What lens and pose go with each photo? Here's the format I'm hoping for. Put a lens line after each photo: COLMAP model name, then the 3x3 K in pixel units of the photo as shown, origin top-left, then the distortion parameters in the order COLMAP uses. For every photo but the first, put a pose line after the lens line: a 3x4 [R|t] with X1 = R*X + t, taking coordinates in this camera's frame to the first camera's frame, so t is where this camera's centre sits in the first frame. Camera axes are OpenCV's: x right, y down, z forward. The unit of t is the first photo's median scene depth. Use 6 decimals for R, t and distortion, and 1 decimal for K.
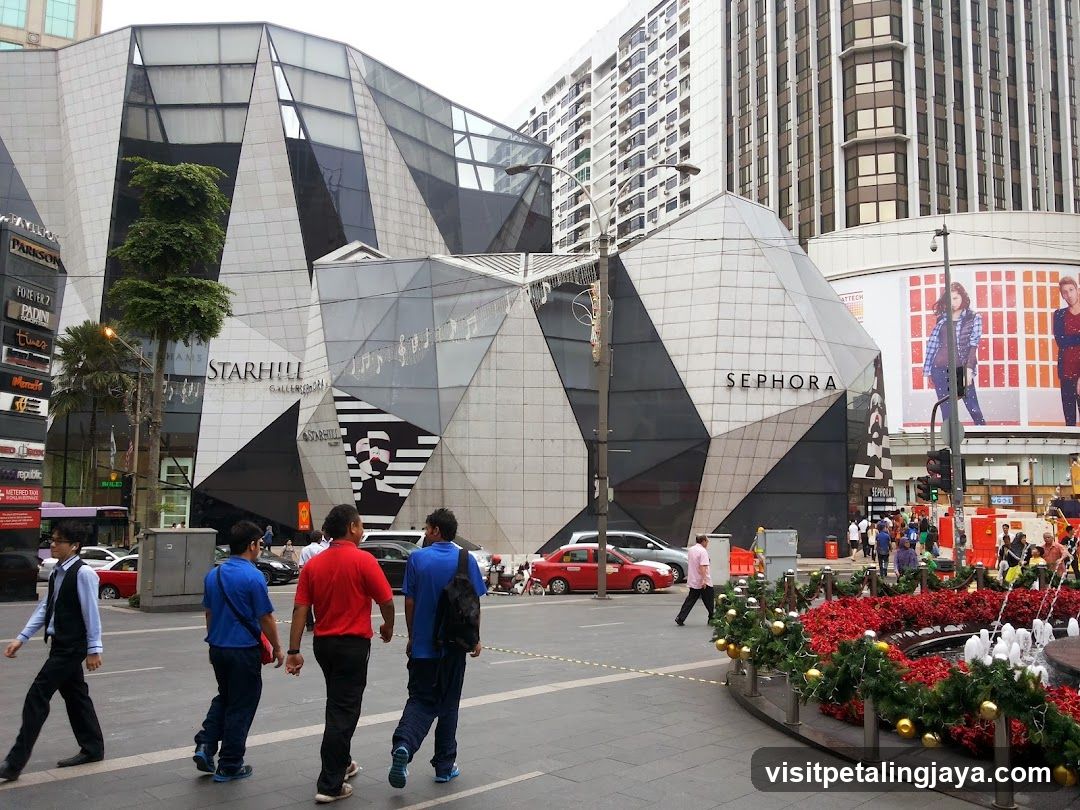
lens RADIAL K [[889.8, 0, 556.9], [0, 889.8, 413.2], [0, 0, 1]] dist [0.041095, -0.110246]
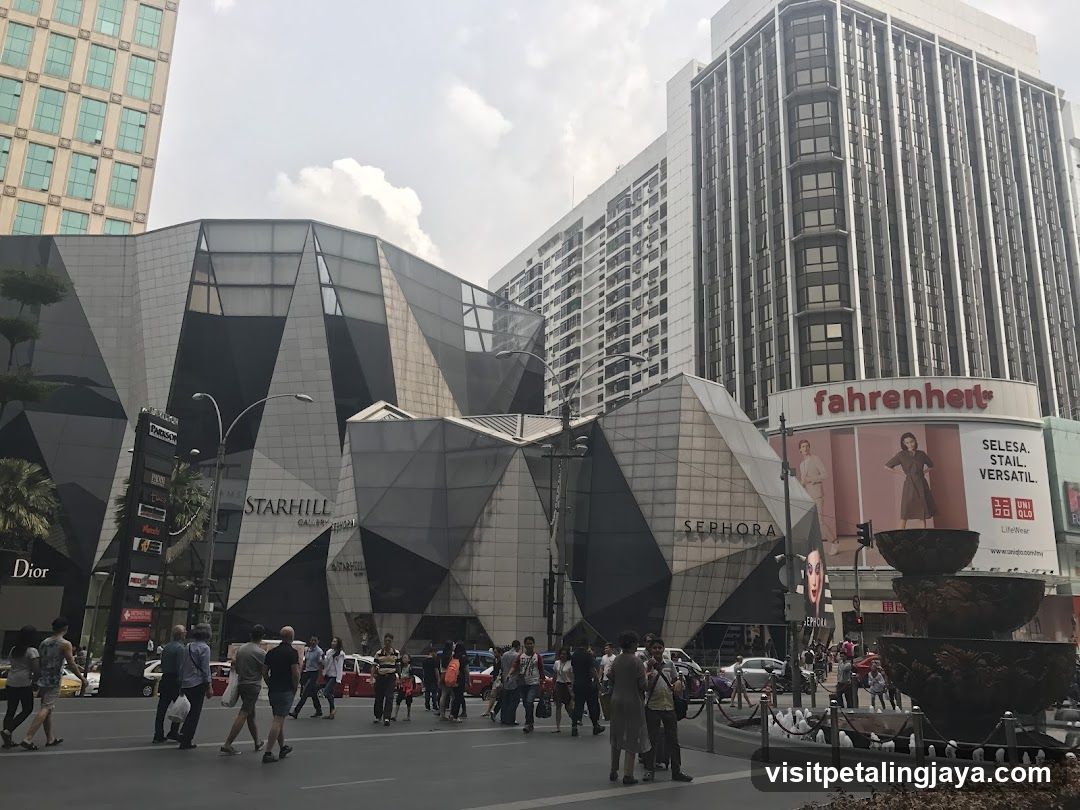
lens RADIAL K [[883.9, 0, 540.0], [0, 883.9, 405.0], [0, 0, 1]] dist [0.061782, -0.119650]
pose [[0.999836, 0.014310, -0.011134, 0.002479], [-0.015776, 0.989268, -0.145255, -0.016230], [0.008936, 0.145407, 0.989332, -0.164834]]
